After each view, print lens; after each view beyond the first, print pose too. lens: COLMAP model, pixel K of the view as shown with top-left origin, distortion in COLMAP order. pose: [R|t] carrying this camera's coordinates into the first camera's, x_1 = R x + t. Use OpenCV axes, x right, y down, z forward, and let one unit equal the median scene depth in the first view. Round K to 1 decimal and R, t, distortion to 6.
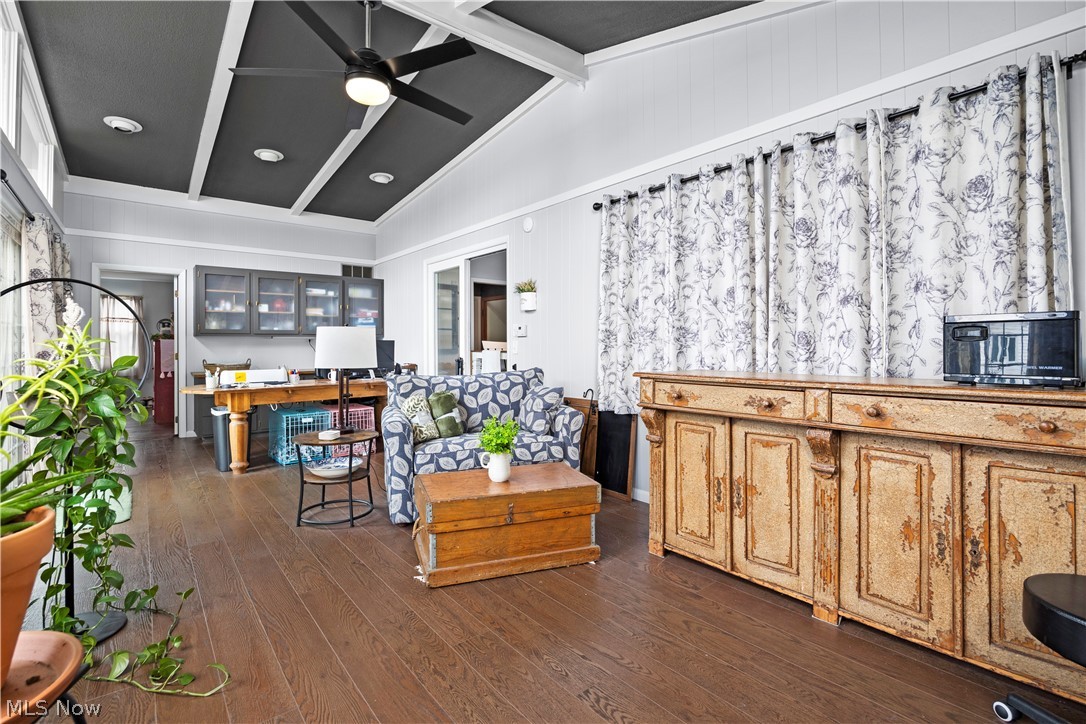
lens RADIAL K [[497.0, 0, 547.0], [0, 497.0, 342.3], [0, 0, 1]] dist [-0.002403, -0.000240]
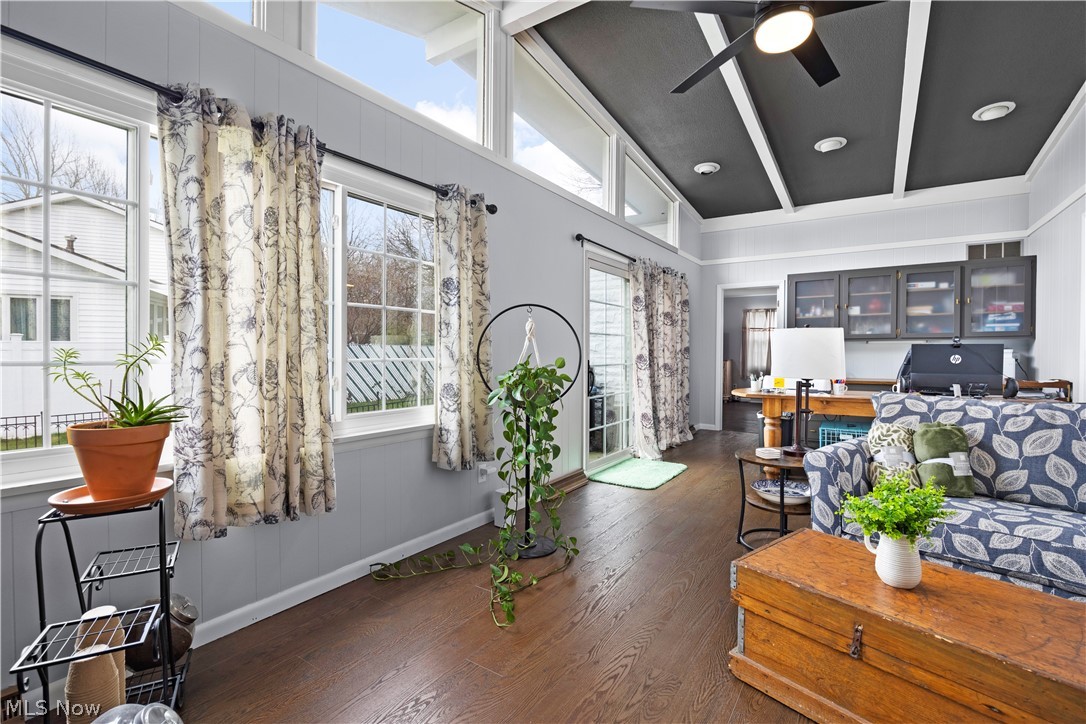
lens RADIAL K [[497.0, 0, 544.8], [0, 497.0, 358.3], [0, 0, 1]] dist [-0.002403, -0.000240]
pose [[0.314506, 0.015366, -0.949131, 0.174436], [0.003371, 0.999845, 0.017304, 0.002263], [0.949250, -0.008641, 0.314405, 0.233334]]
